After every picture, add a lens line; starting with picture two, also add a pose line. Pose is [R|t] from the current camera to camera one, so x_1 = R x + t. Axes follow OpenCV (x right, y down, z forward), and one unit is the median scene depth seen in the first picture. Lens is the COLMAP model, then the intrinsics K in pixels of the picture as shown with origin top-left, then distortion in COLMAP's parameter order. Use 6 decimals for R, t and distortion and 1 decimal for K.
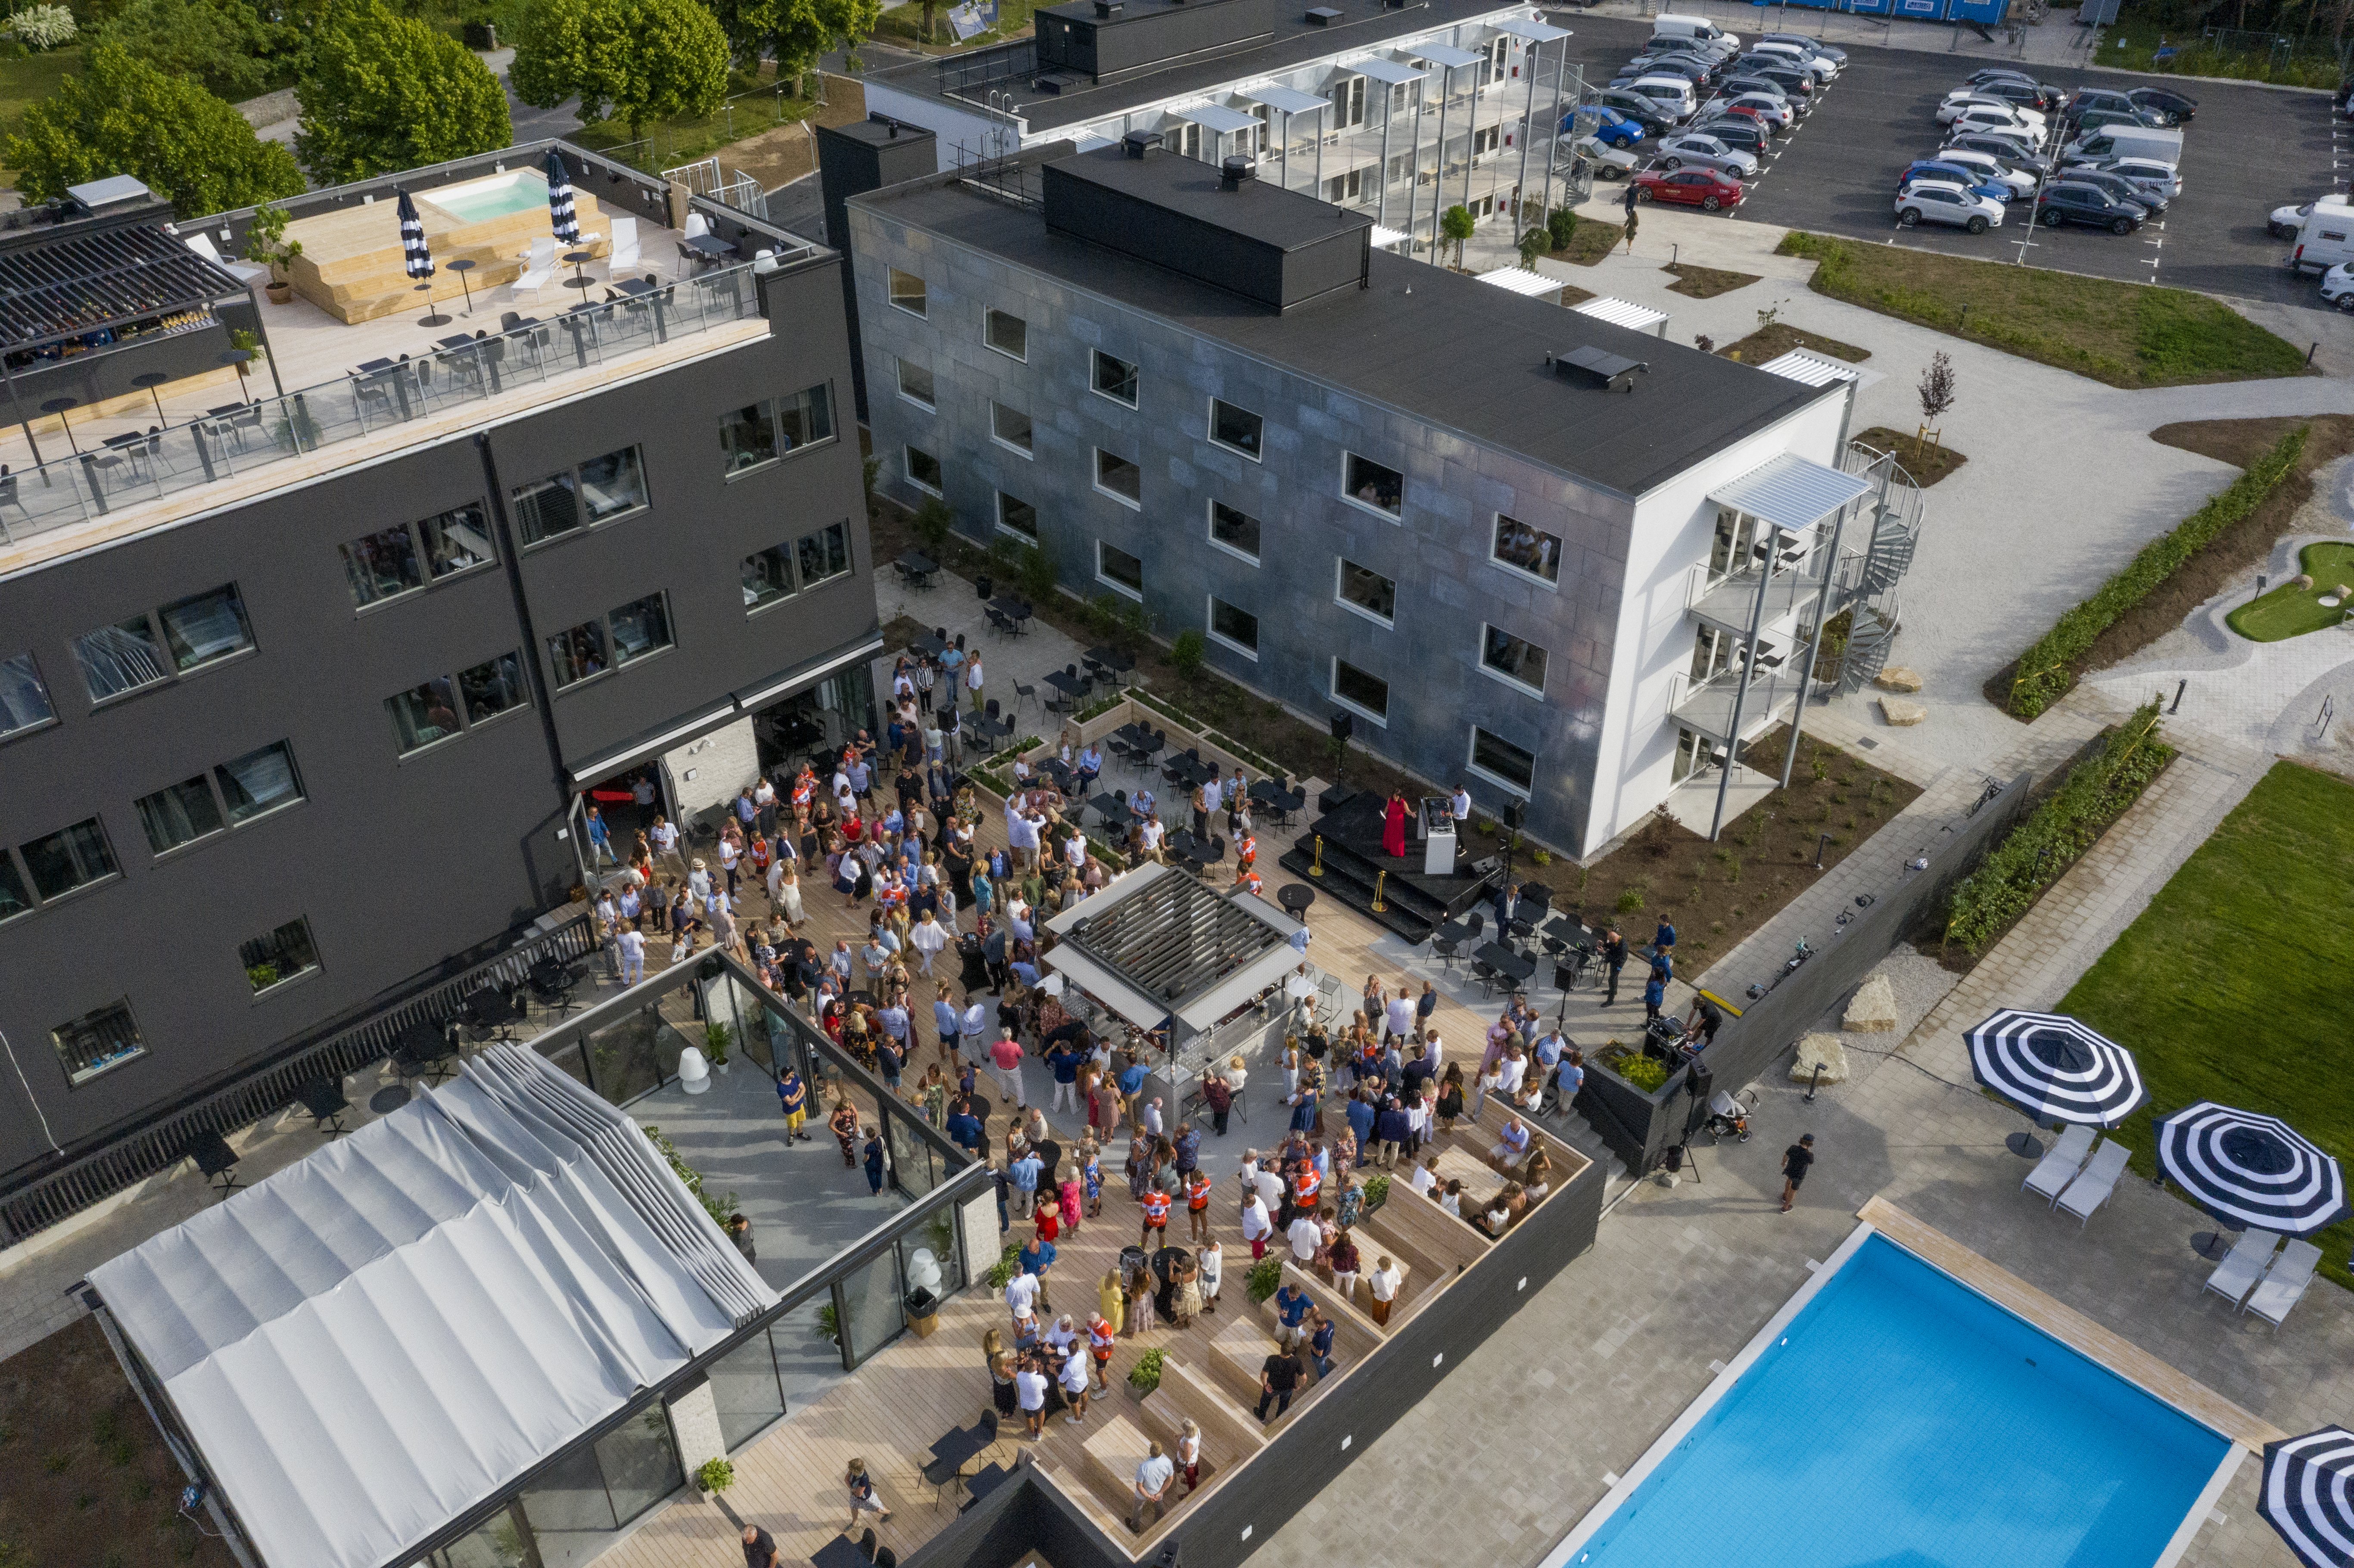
lens RADIAL K [[1832.3, 0, 1180.3], [0, 1832.3, 781.8], [0, 0, 1]] dist [-0.032949, -0.004744]
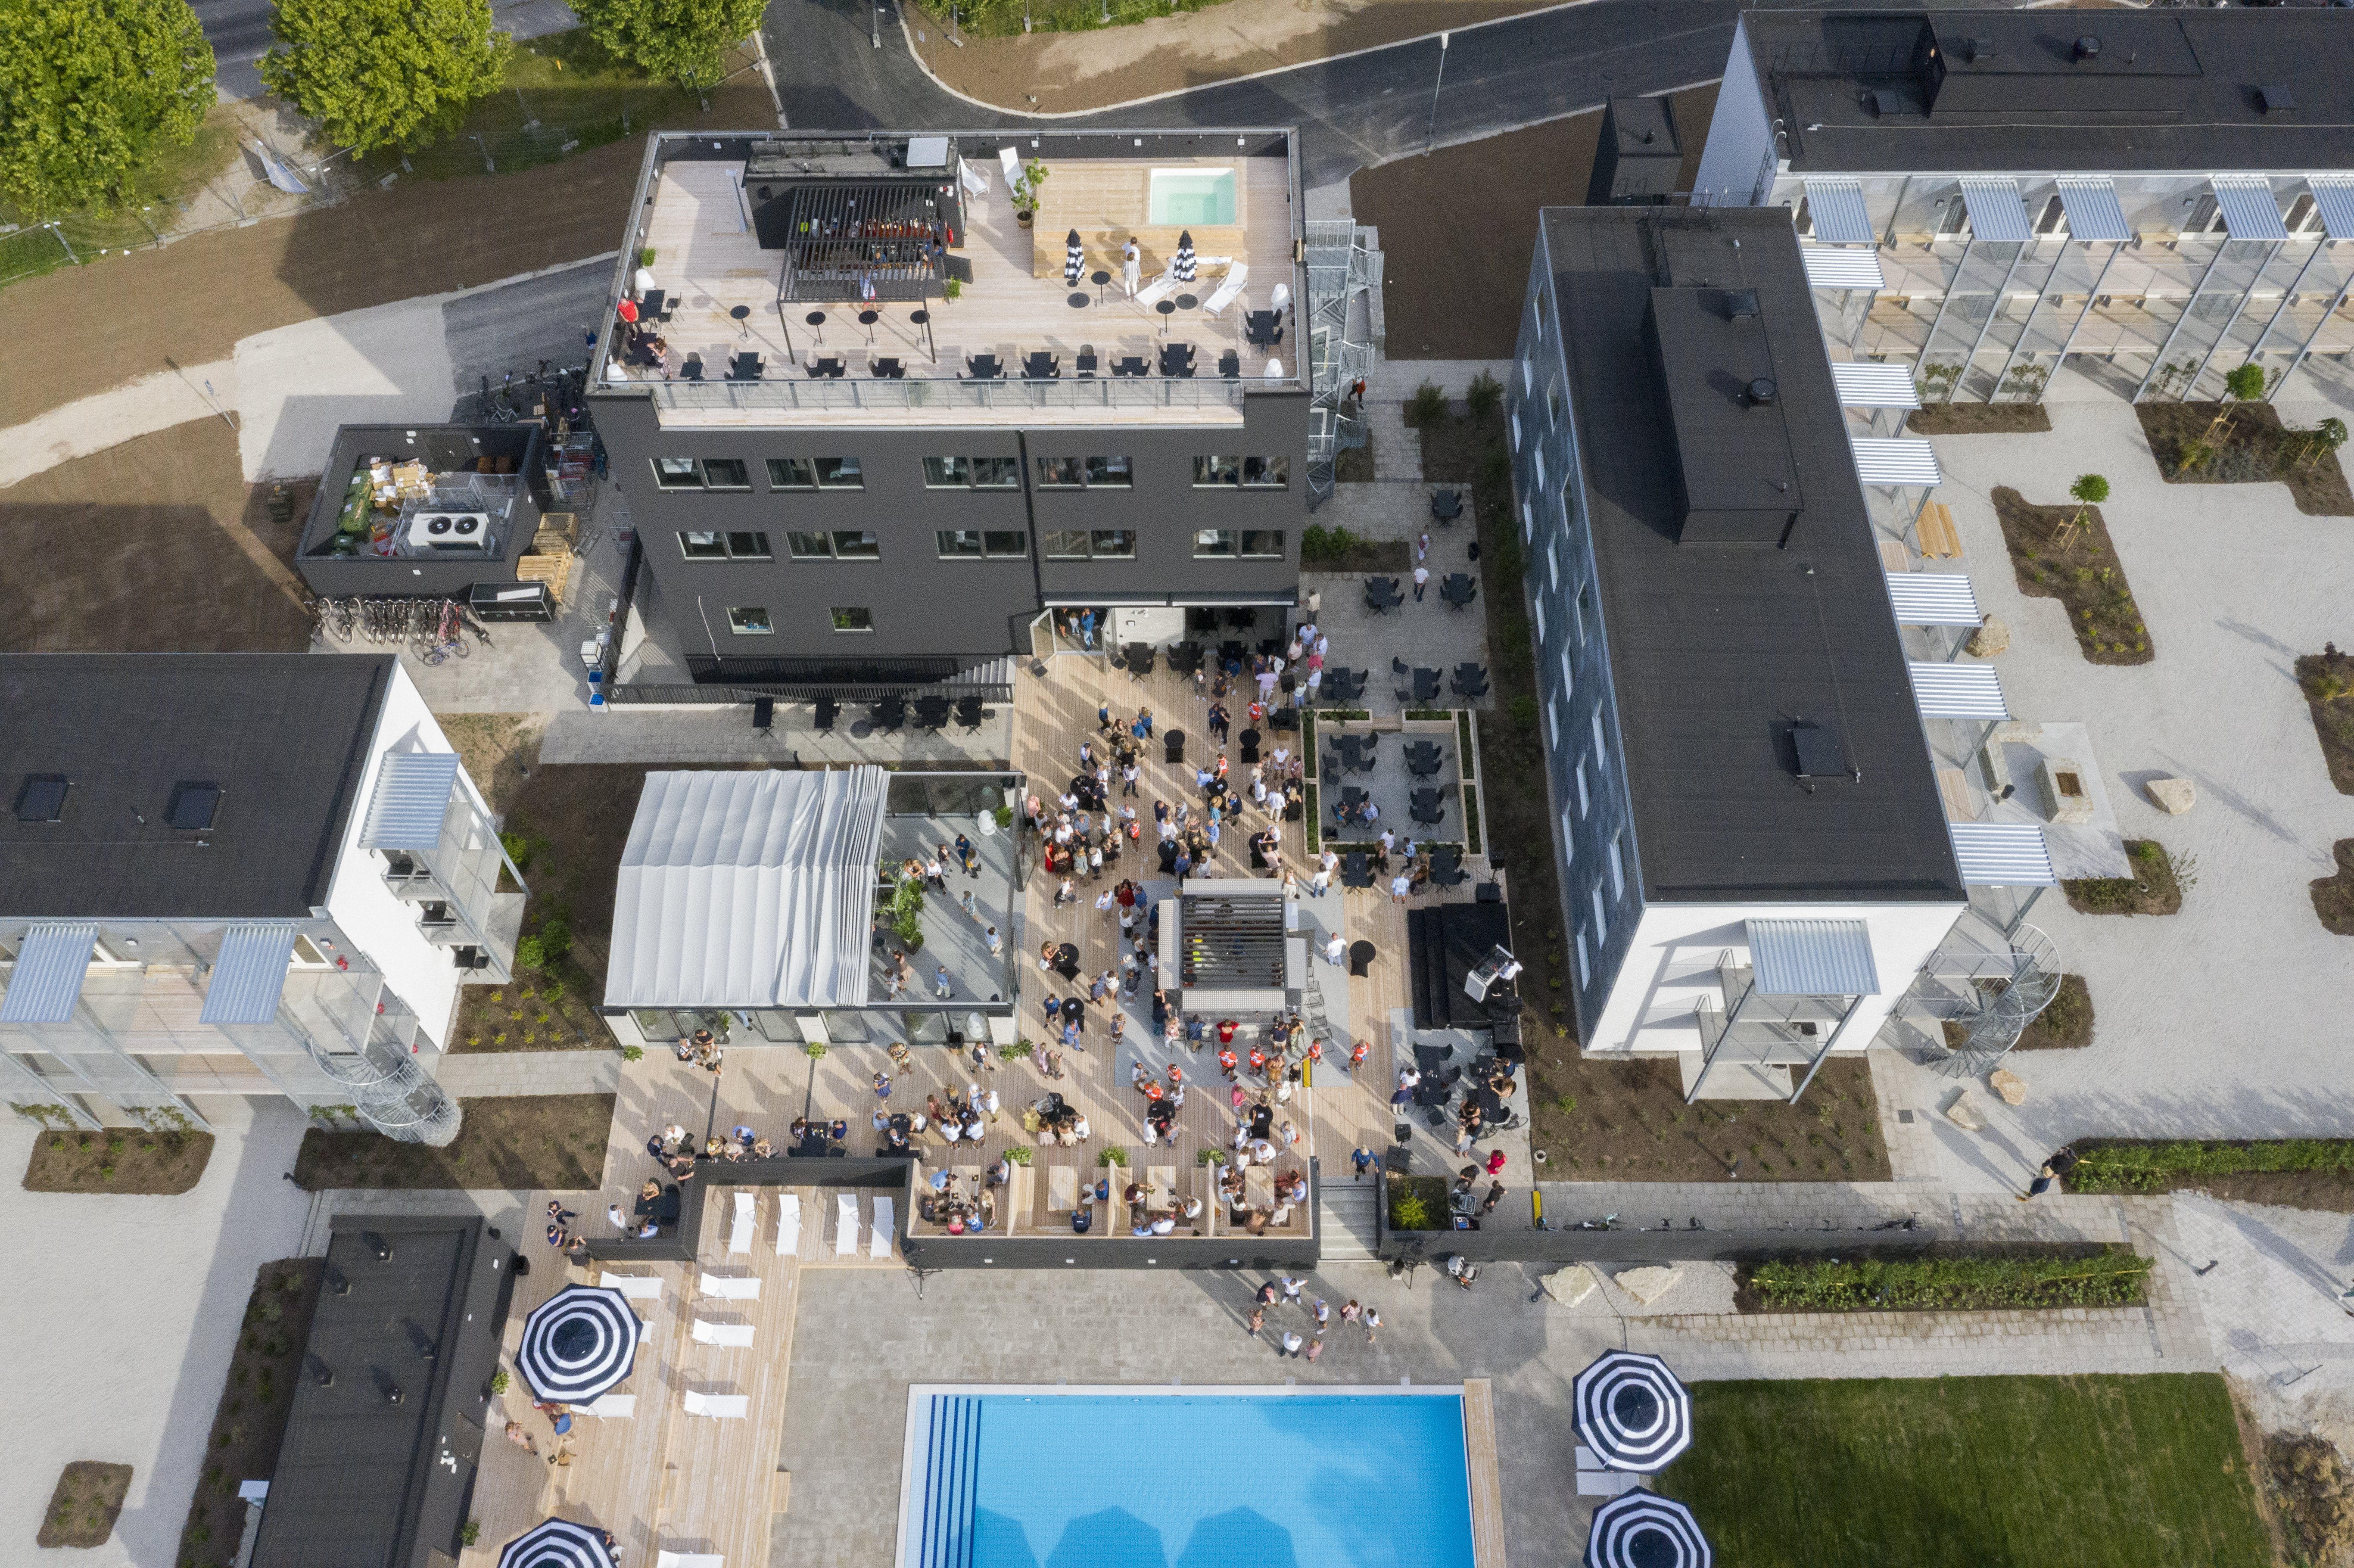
lens RADIAL K [[1832.3, 0, 1175.0], [0, 1832.3, 782.3], [0, 0, 1]] dist [-0.032949, -0.004744]
pose [[0.716762, 0.584825, -0.379778, 0.400365], [-0.399195, 0.790685, 0.464178, -0.611642], [0.571748, -0.181099, 0.800192, -0.190234]]
